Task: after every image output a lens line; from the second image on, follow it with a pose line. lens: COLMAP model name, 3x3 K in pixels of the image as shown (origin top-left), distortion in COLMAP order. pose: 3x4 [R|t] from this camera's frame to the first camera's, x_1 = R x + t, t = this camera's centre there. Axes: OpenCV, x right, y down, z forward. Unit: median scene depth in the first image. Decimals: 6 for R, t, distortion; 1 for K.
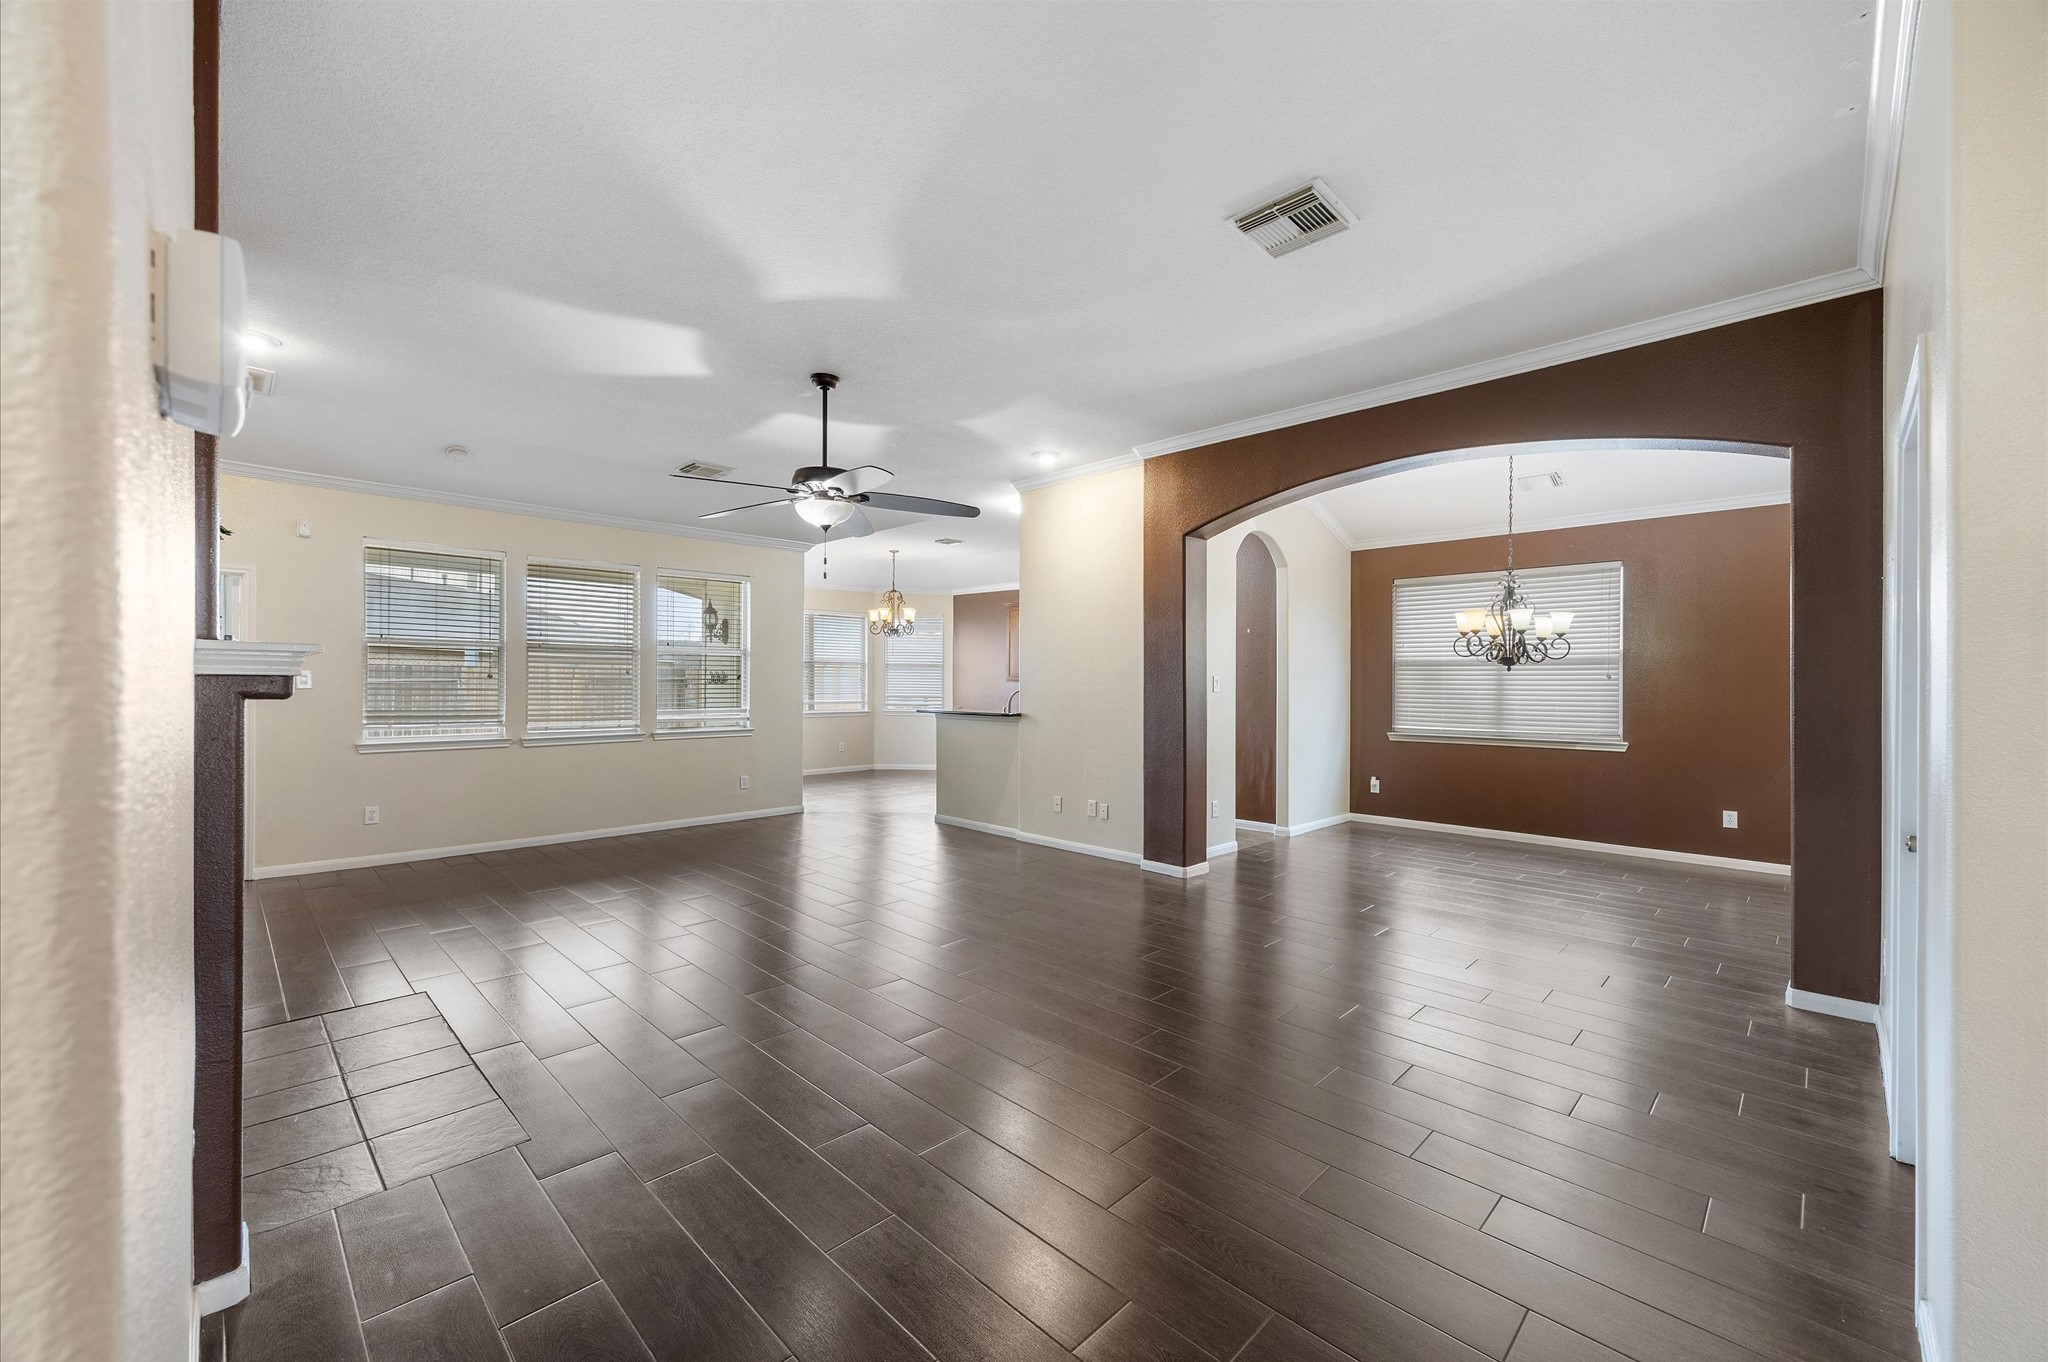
lens RADIAL K [[818.4, 0, 1014.0], [0, 818.4, 687.9], [0, 0, 1]] dist [-0.000860, -0.000027]
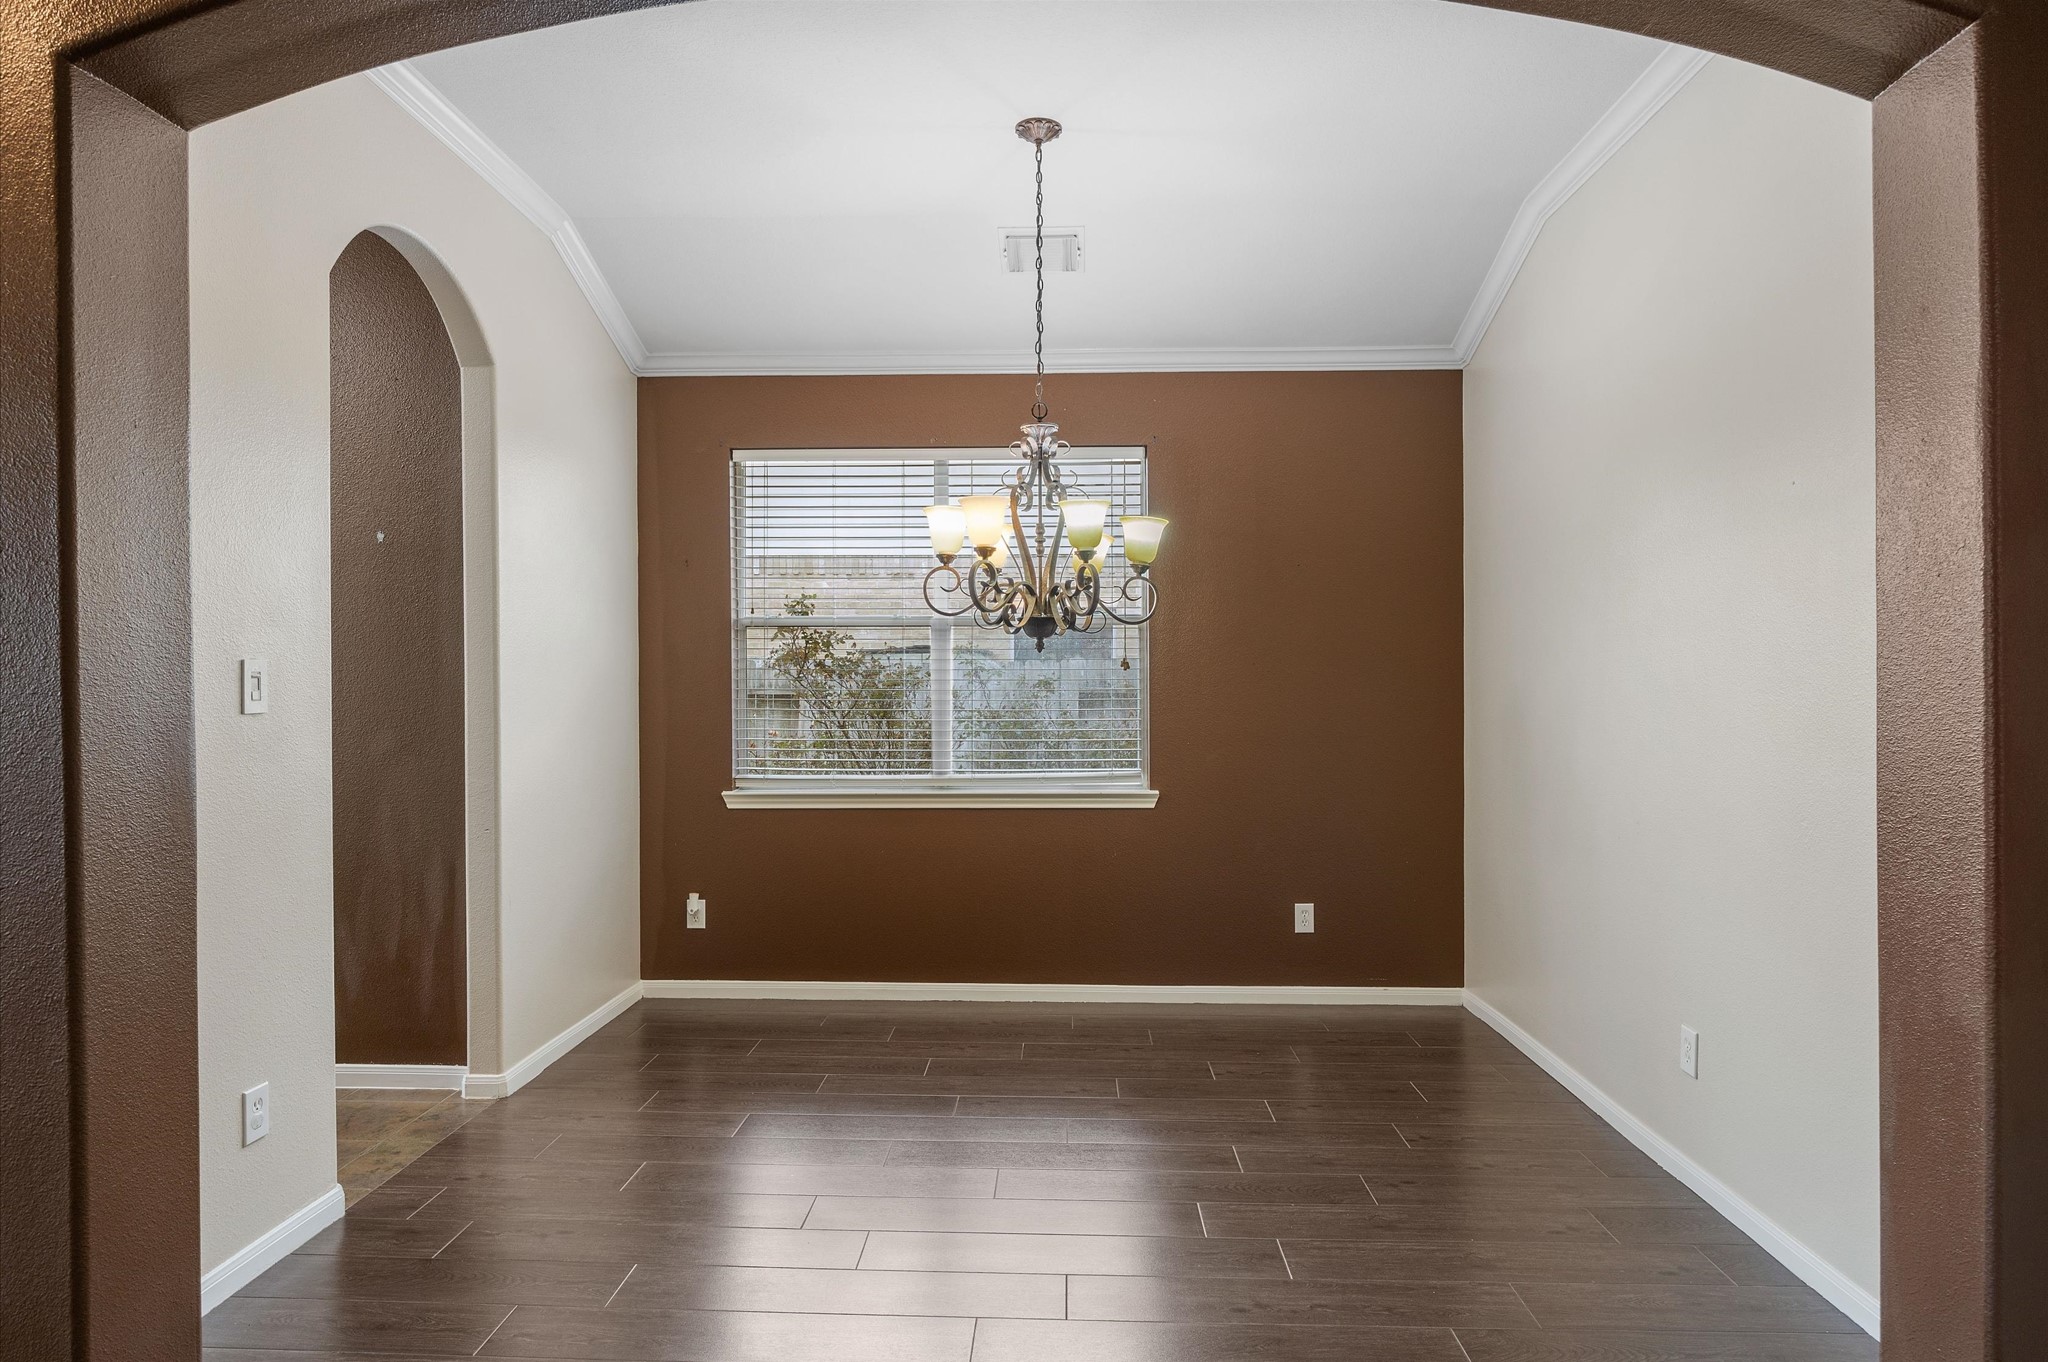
lens RADIAL K [[1220.4, 0, 1022.9], [0, 1220.4, 692.0], [0, 0, 1]] dist [0.006545, 0.000512]
pose [[0.728365, -0.008840, 0.685132, 0.141163], [0.007798, 0.999959, 0.004611, -0.001554], [-0.685145, 0.001984, 0.728404, 0.474120]]
